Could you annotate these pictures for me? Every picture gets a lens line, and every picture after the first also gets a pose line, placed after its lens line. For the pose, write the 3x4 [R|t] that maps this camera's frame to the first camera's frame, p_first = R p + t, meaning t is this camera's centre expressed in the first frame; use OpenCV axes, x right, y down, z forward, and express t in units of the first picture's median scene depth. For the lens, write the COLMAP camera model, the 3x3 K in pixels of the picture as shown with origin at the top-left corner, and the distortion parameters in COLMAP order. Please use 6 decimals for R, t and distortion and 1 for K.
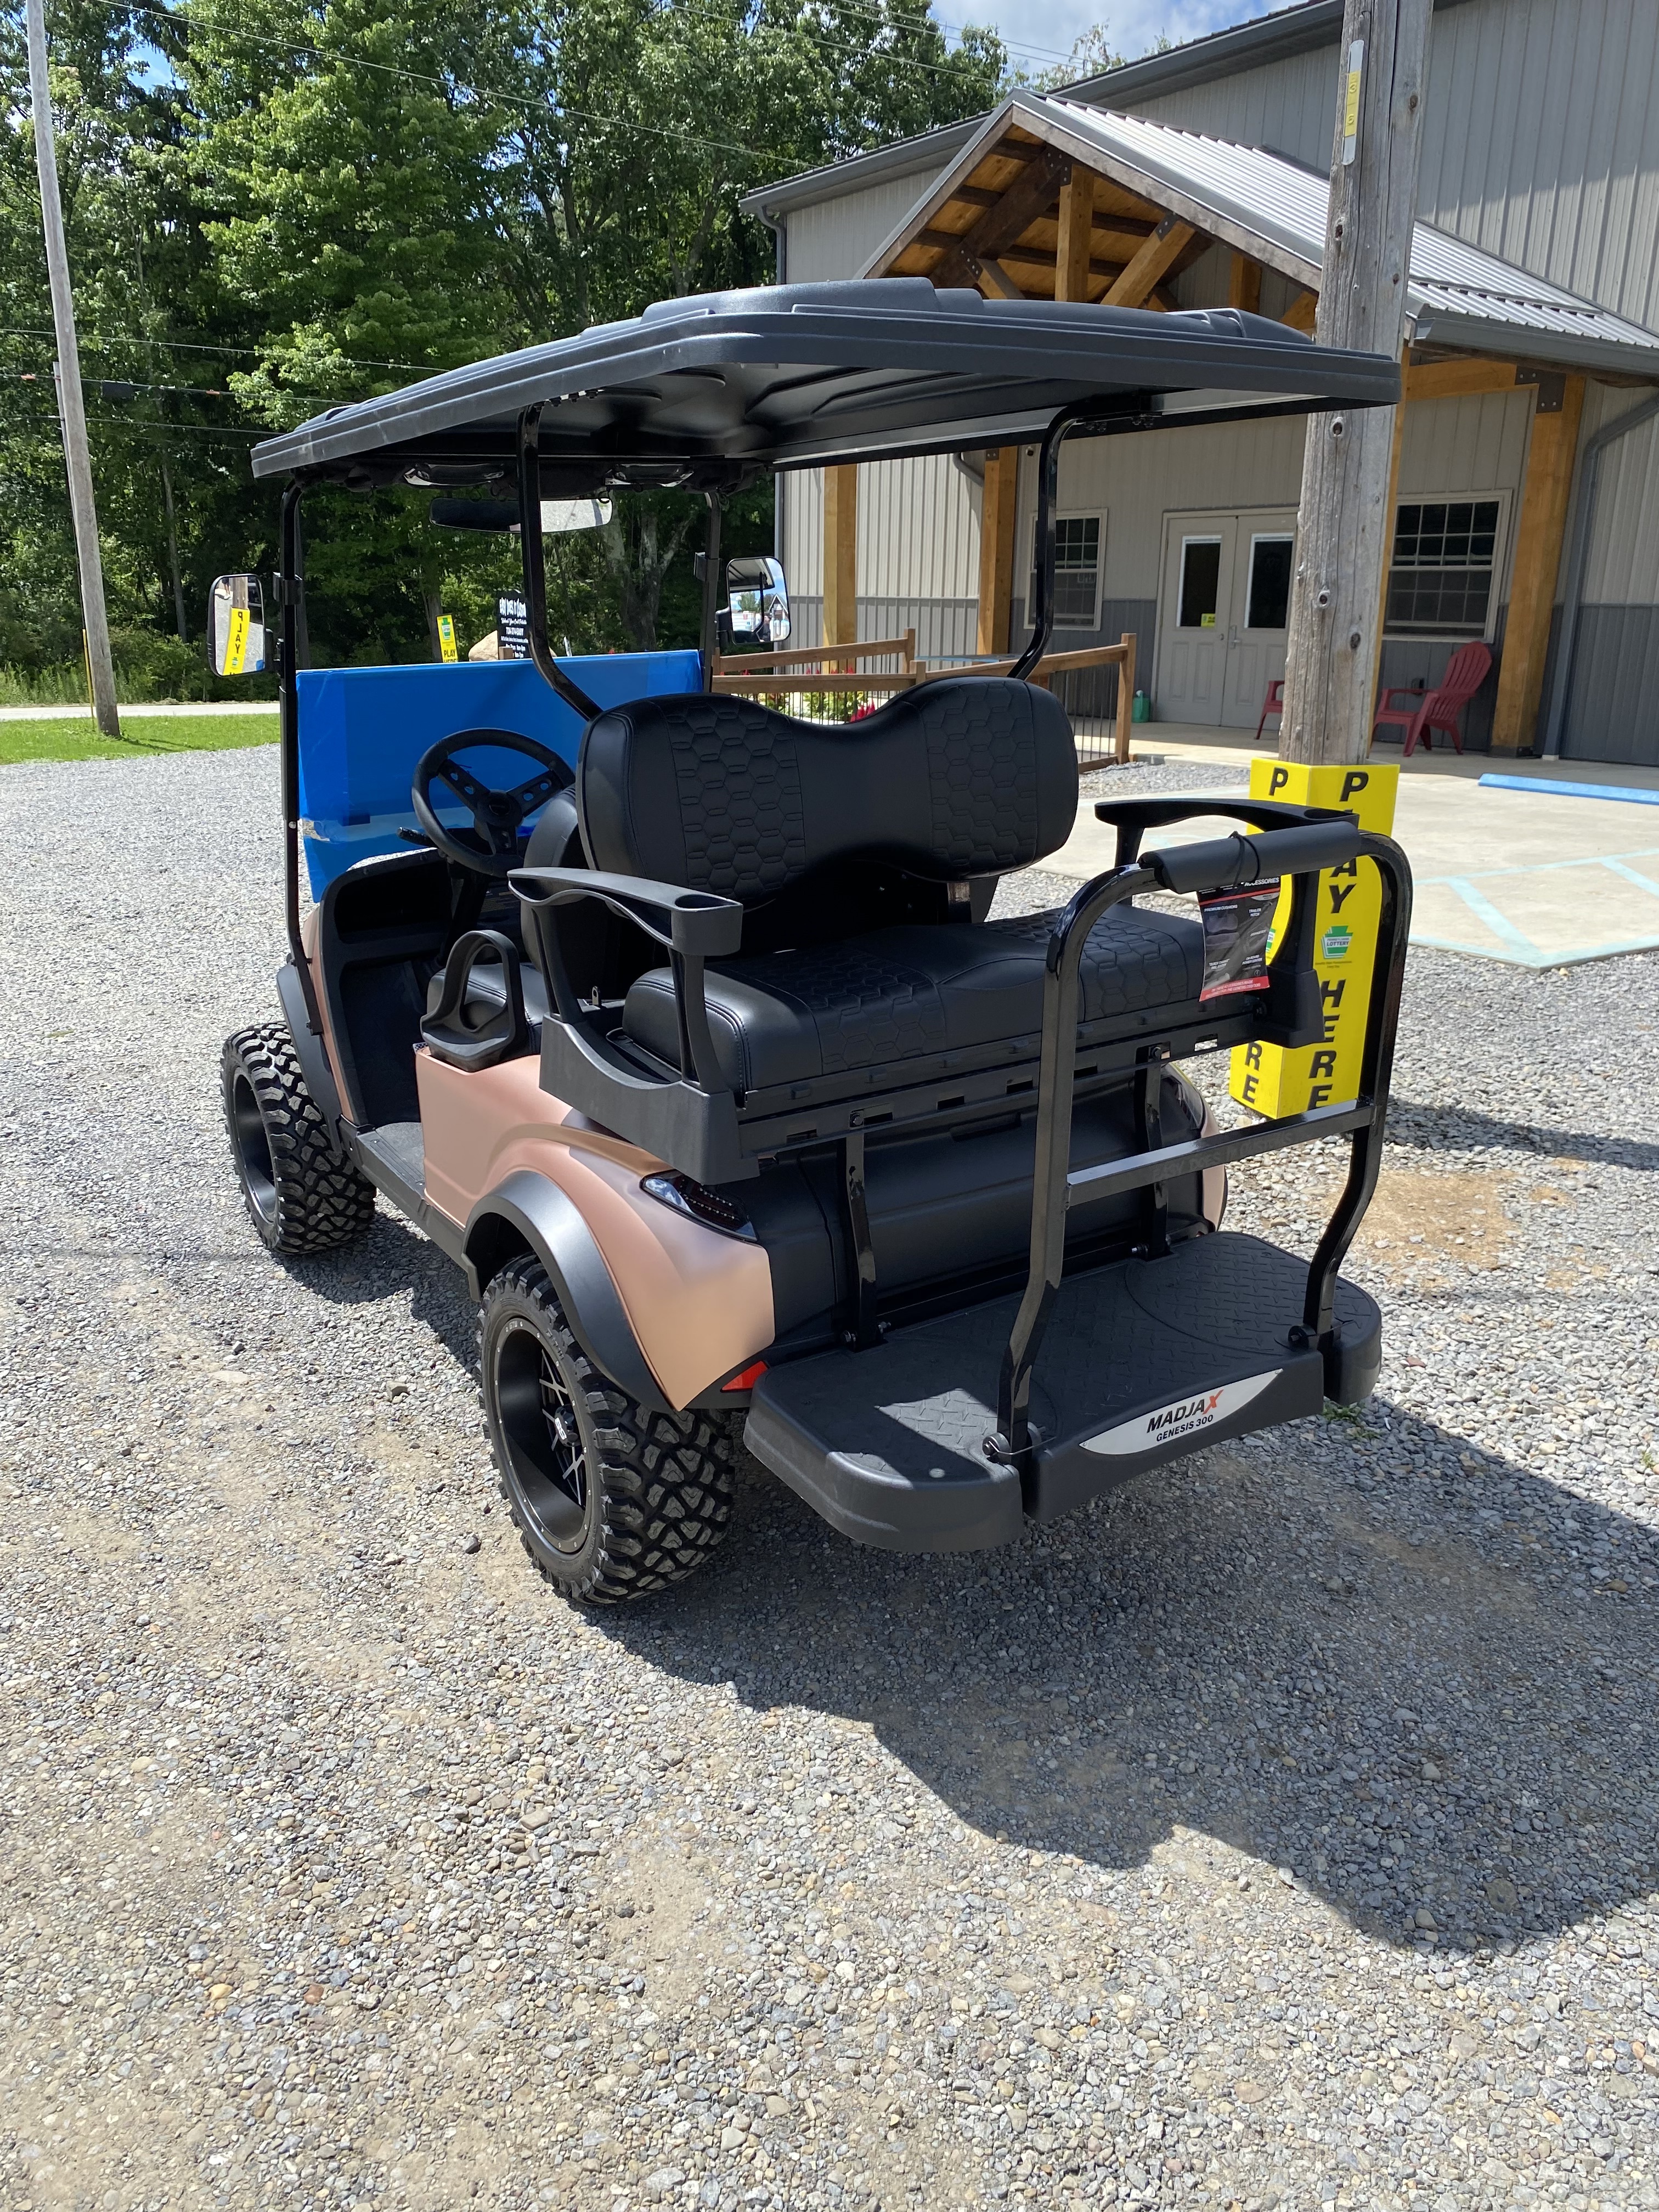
lens RADIAL K [[1693.0, 0, 829.5], [0, 1693.0, 1106.0], [0, 0, 1]] dist [-0.003487, -0.002838]
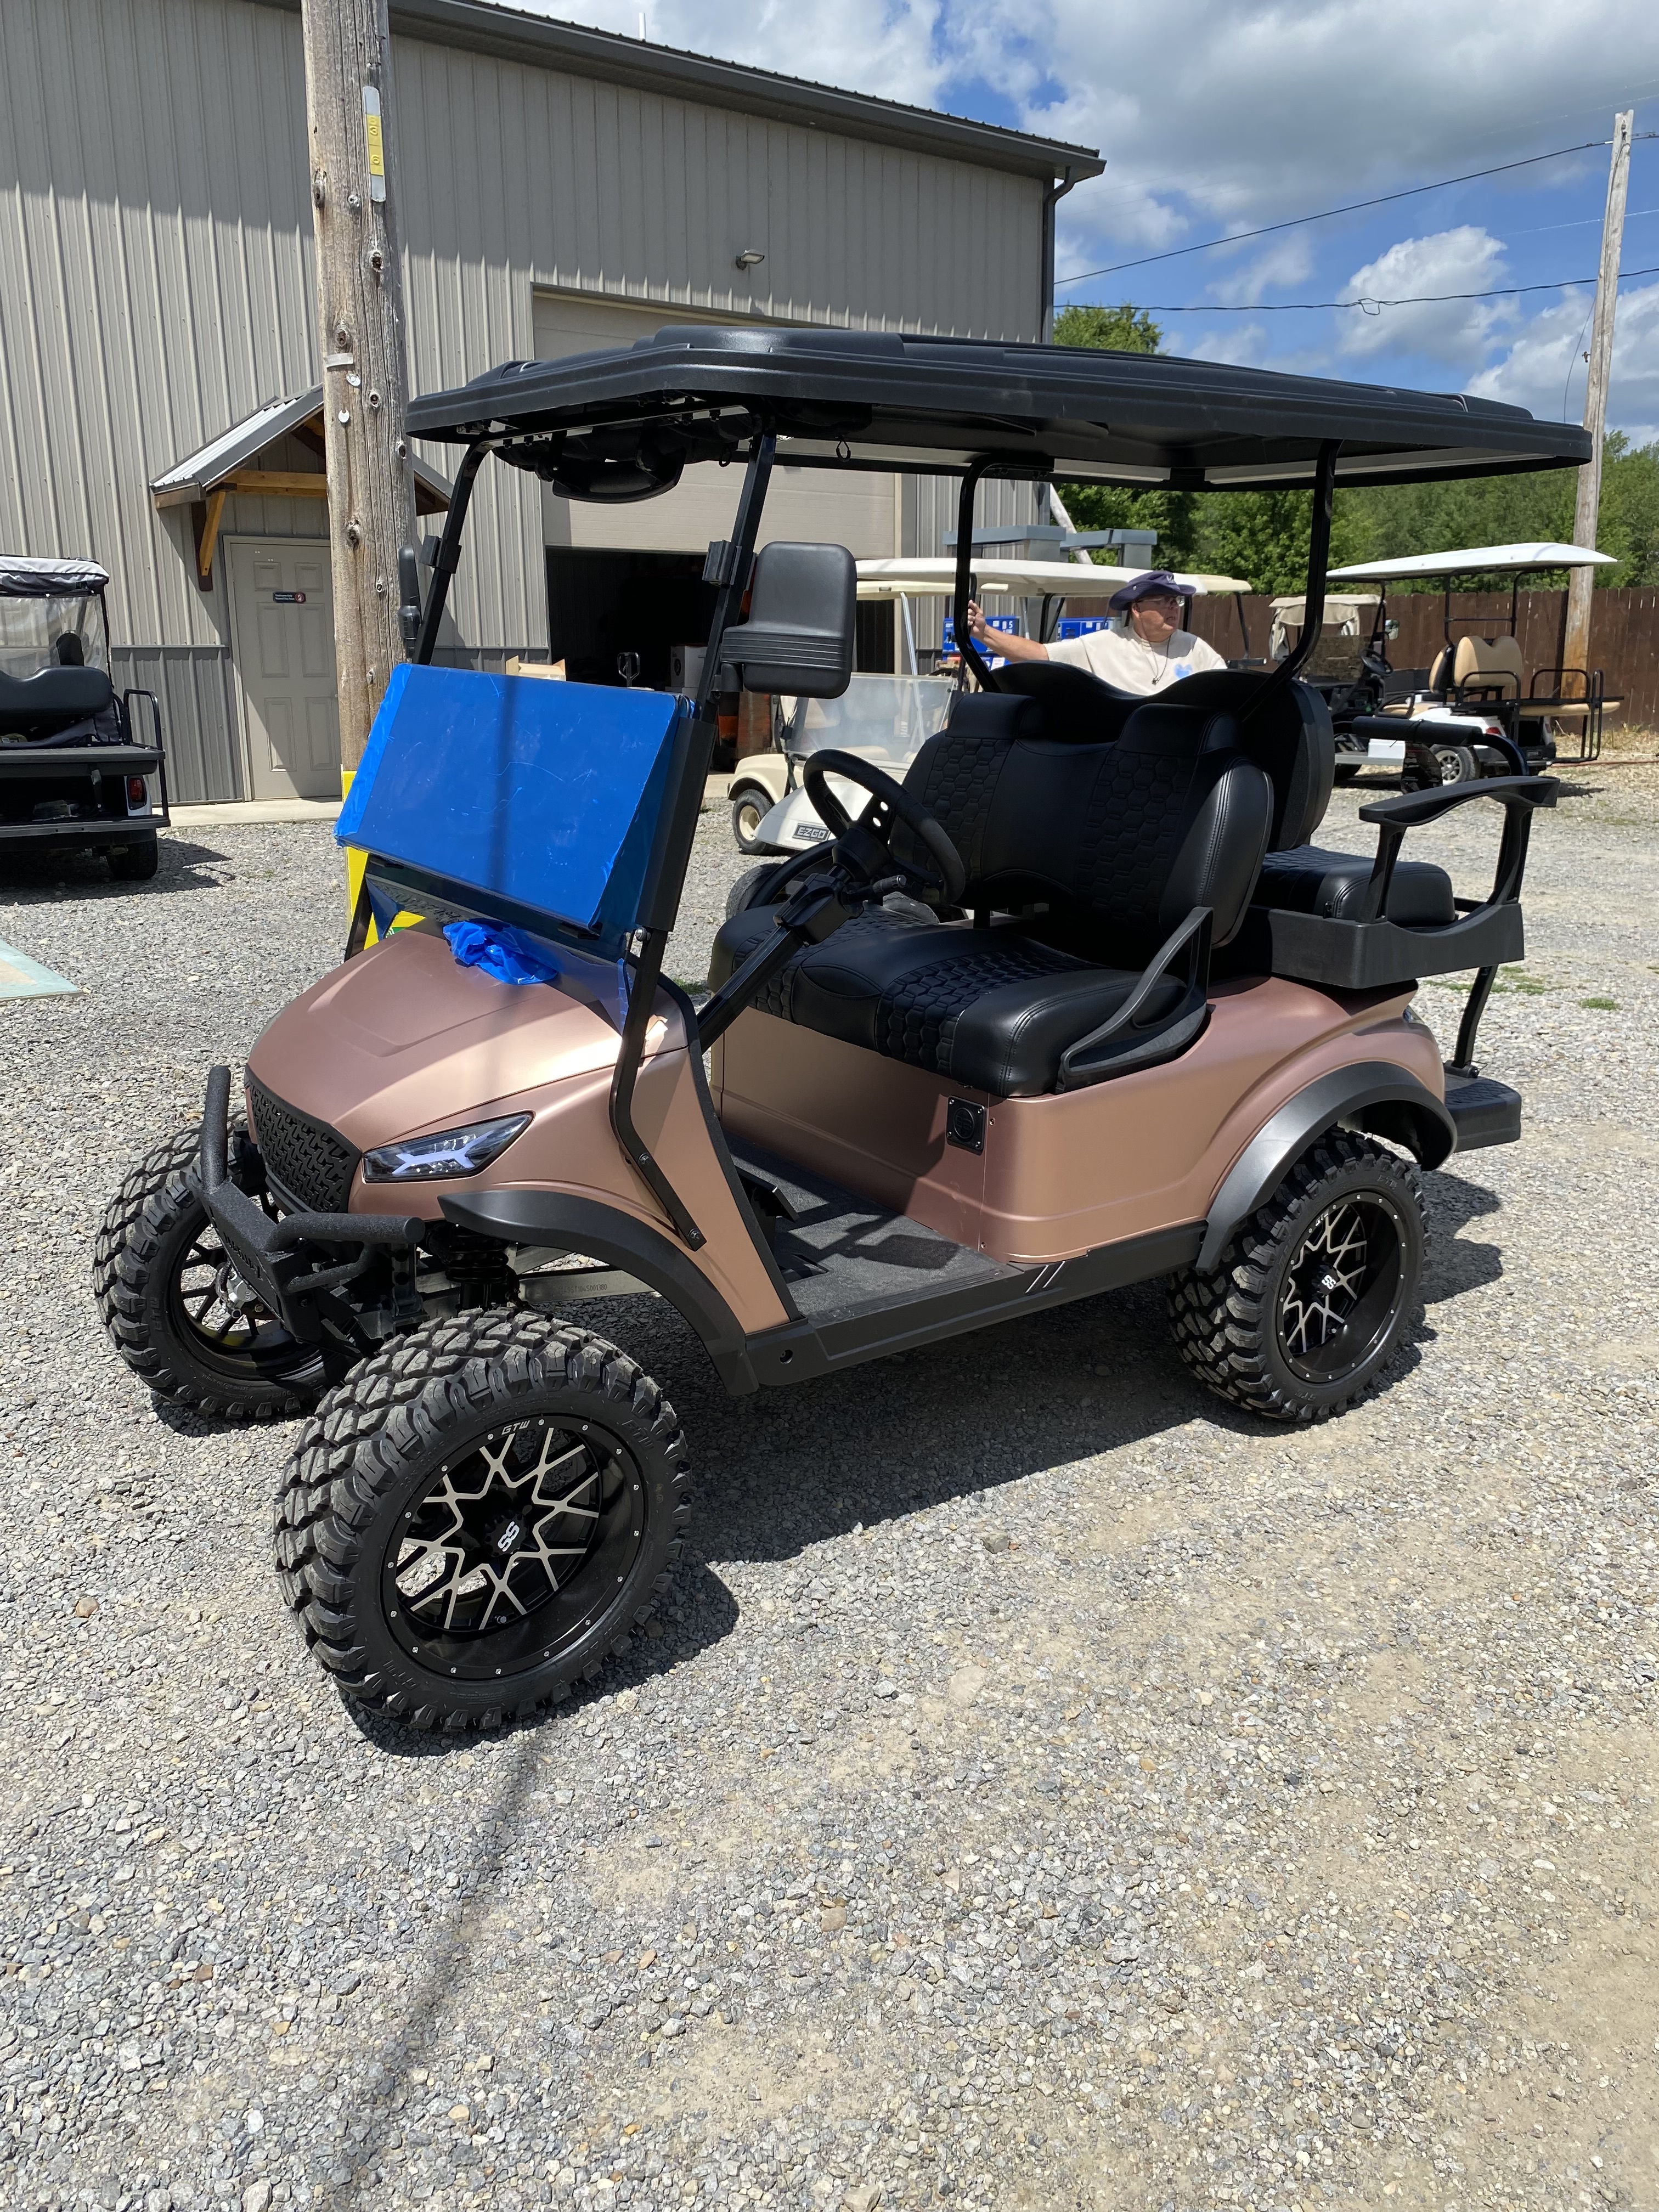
lens RADIAL K [[1693.0, 0, 829.5], [0, 1693.0, 1106.0], [0, 0, 1]] dist [-0.003487, -0.002838]
pose [[-0.045147, -0.271005, 0.961519, -1.403622], [0.285426, 0.918878, 0.272389, -0.393990], [-0.957337, 0.286740, 0.035867, 1.394401]]
